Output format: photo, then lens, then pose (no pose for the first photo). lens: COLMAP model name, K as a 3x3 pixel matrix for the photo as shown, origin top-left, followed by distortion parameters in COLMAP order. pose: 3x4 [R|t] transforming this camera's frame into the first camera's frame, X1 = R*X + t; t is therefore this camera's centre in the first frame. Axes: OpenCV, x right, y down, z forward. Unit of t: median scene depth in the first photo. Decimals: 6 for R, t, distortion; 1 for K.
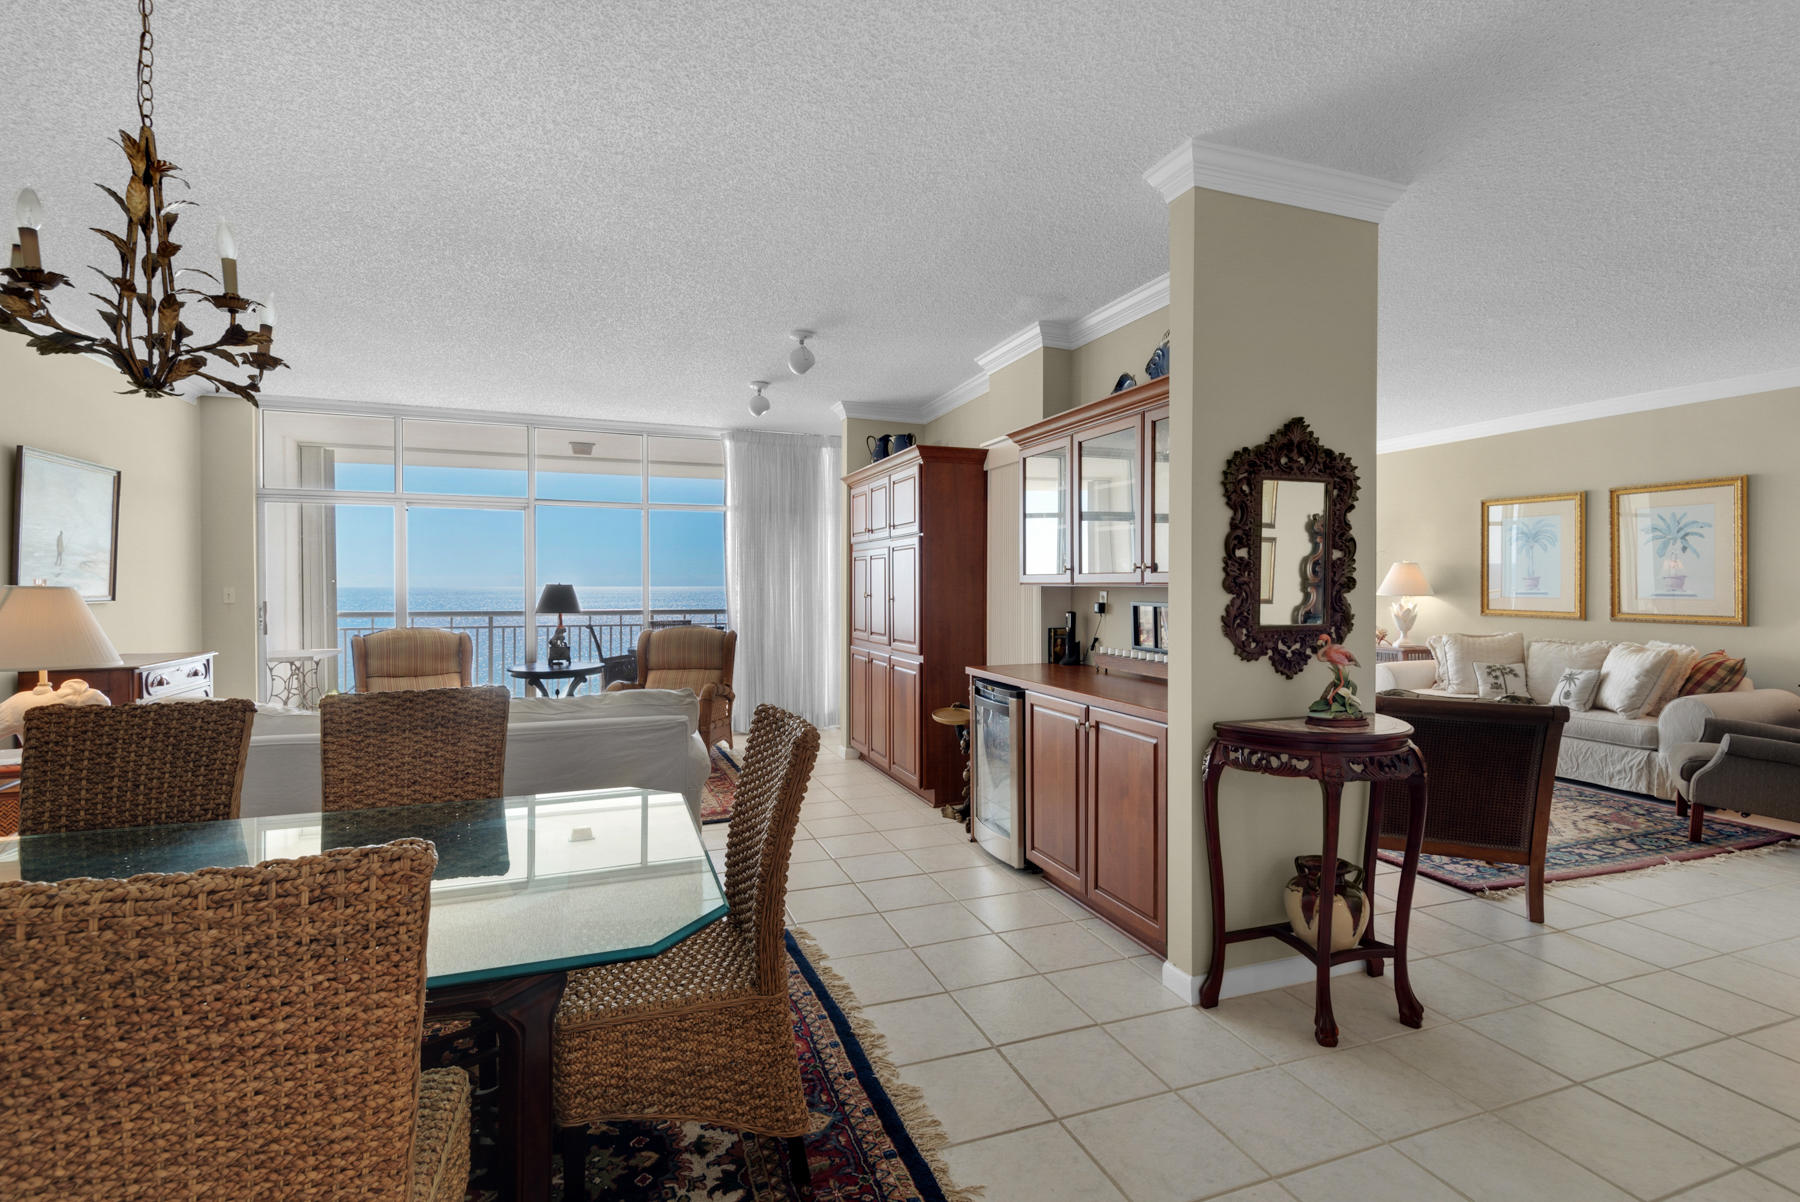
lens RADIAL K [[821.3, 0, 900.0], [0, 821.3, 601.0], [0, 0, 1]] dist [0.036347, -0.014308]
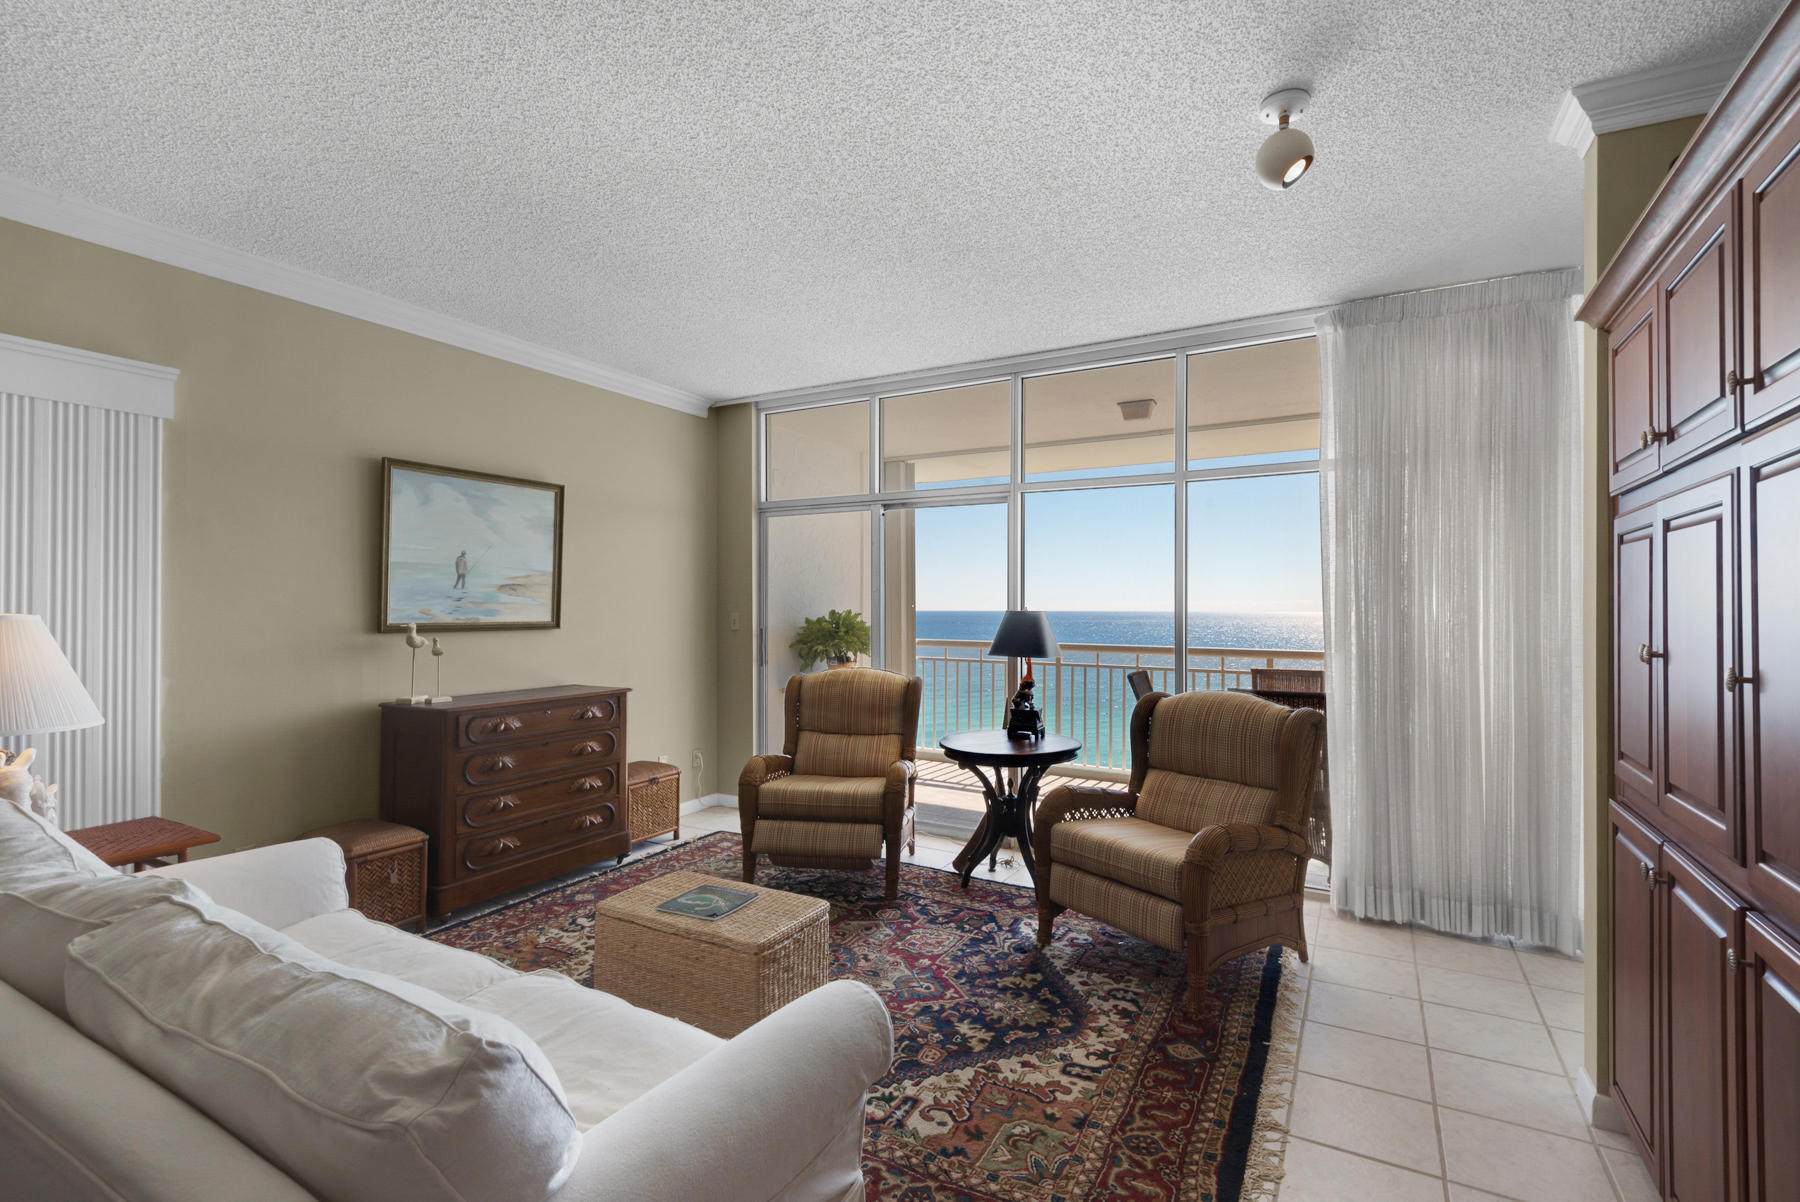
lens RADIAL K [[821.3, 0, 900.0], [0, 821.3, 601.0], [0, 0, 1]] dist [0.036347, -0.014308]
pose [[0.629900, -0.003447, -0.776668, 0.023991], [-0.017992, 0.999657, -0.019029, -0.014816], [0.776467, 0.025960, 0.629622, 0.581205]]
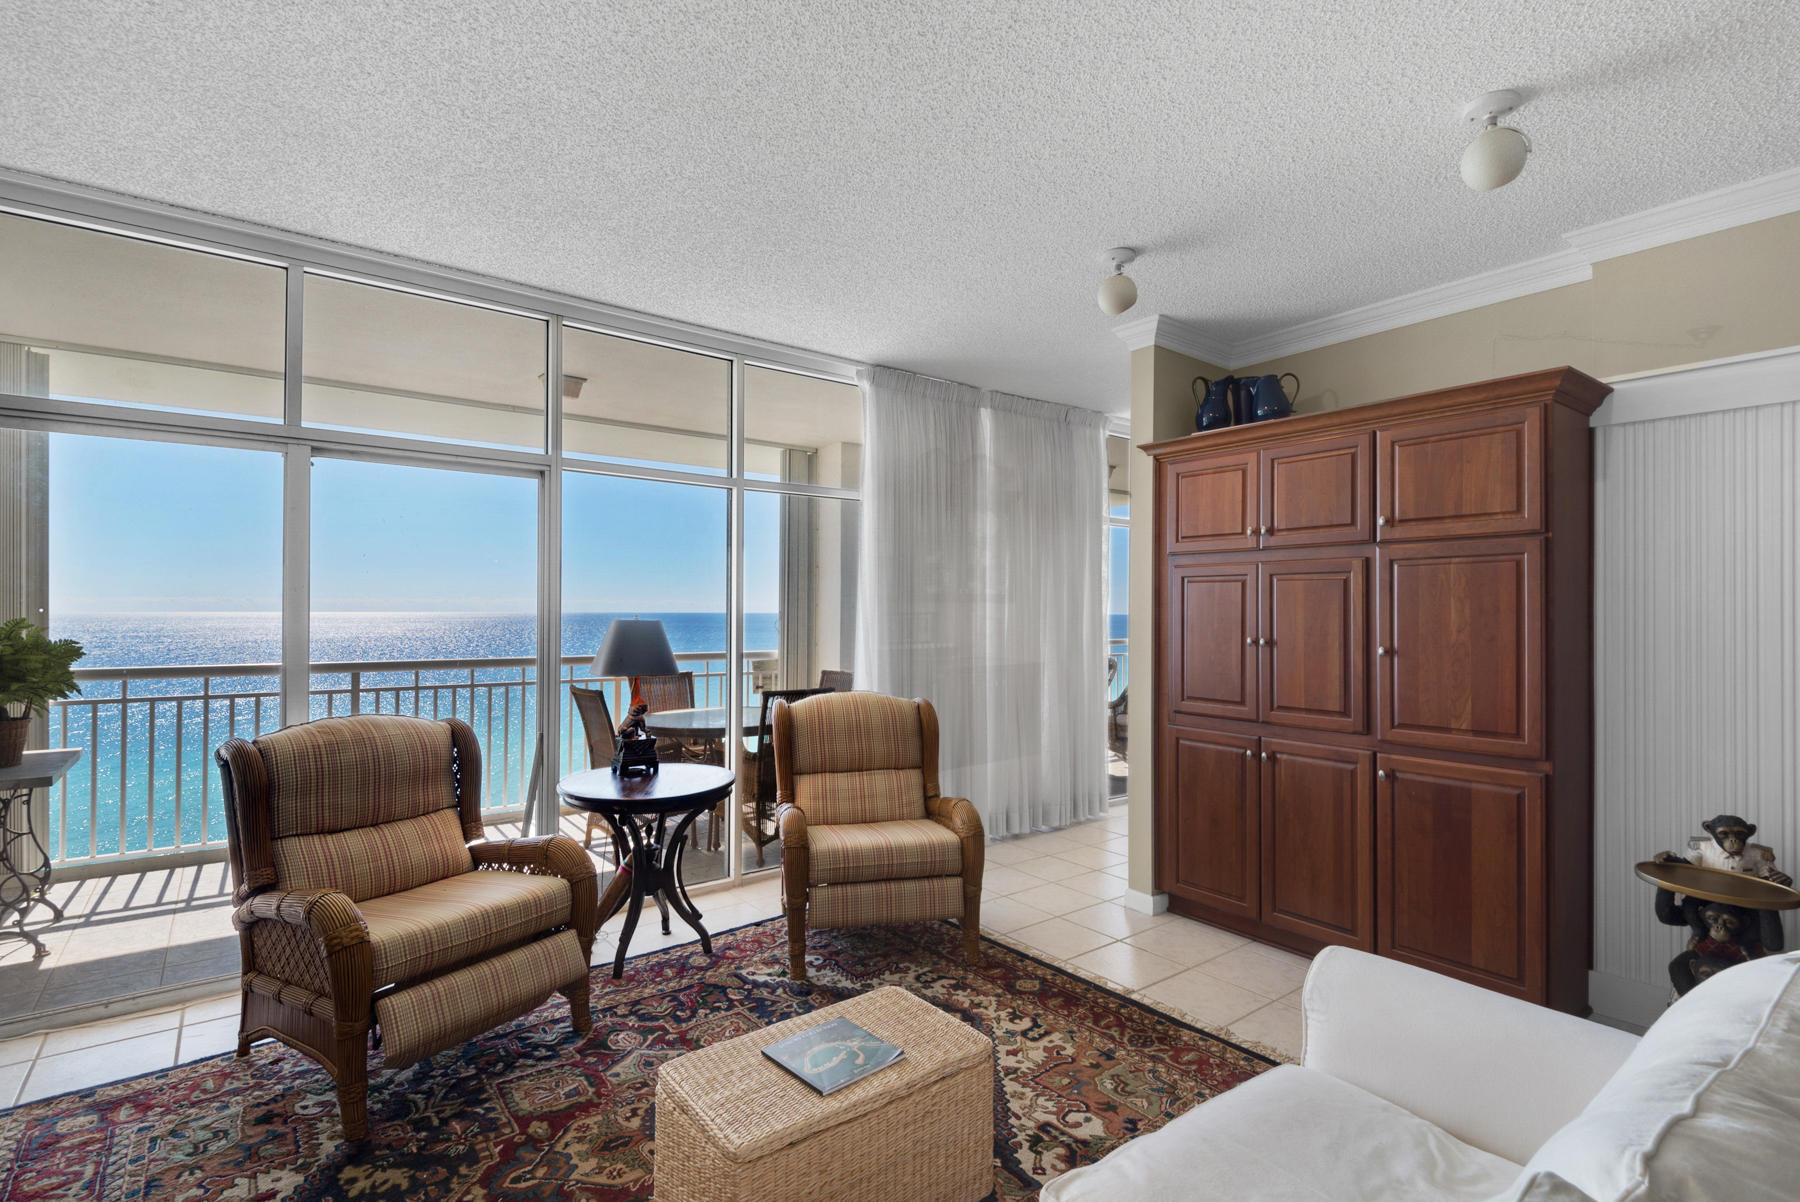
lens RADIAL K [[864.2, 0, 902.4], [0, 864.2, 604.3], [0, 0, 1]] dist [0.026071, -0.000878]
pose [[0.959719, 0.006444, 0.280886, -0.444326], [0.000936, 0.999658, -0.026133, -0.016501], [-0.280959, 0.025343, 0.959385, 0.468043]]
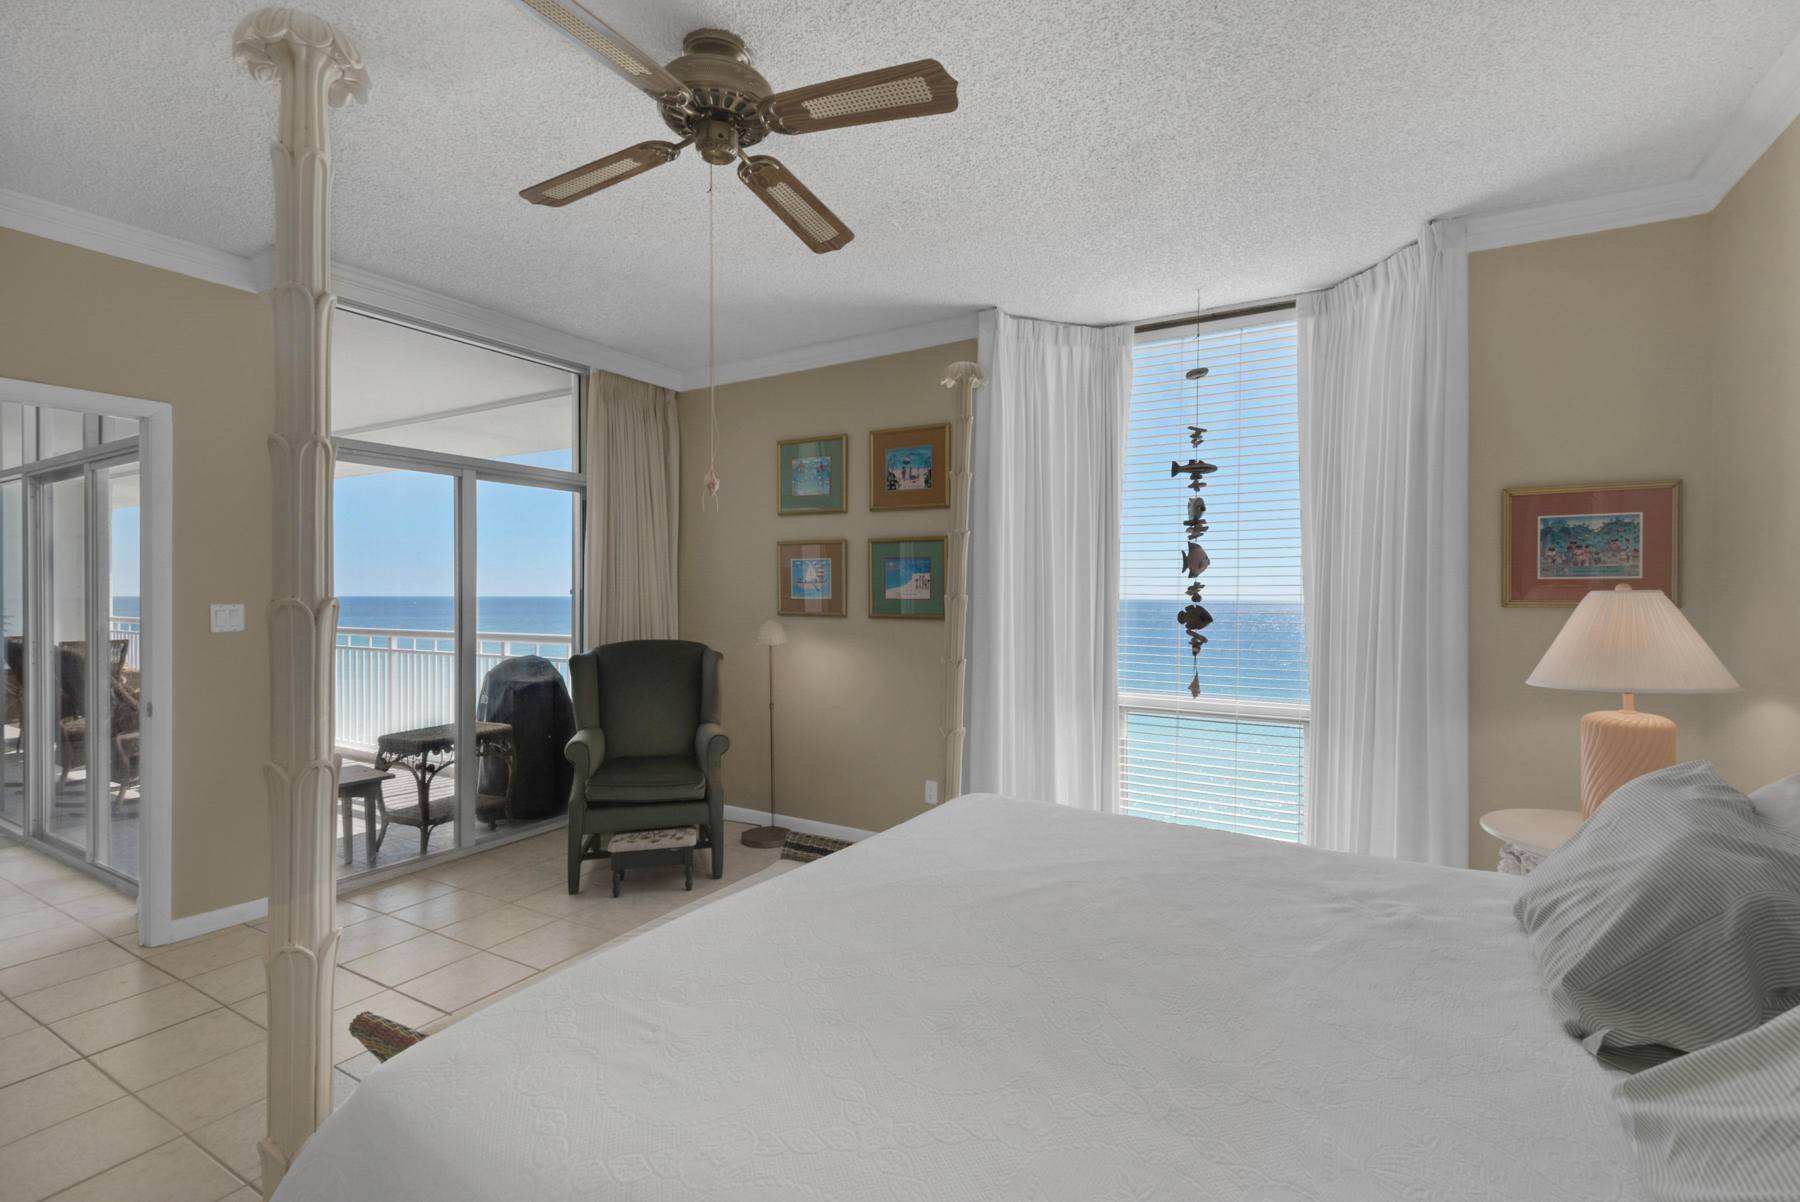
lens RADIAL K [[795.1, 0, 895.5], [0, 795.1, 601.0], [0, 0, 1]] dist [0.035346, -0.013021]
pose [[0.619683, 0.008857, -0.784802, 1.413503], [-0.024330, 0.999673, -0.007929, -0.037287], [0.784475, 0.024008, 0.619696, 1.655401]]
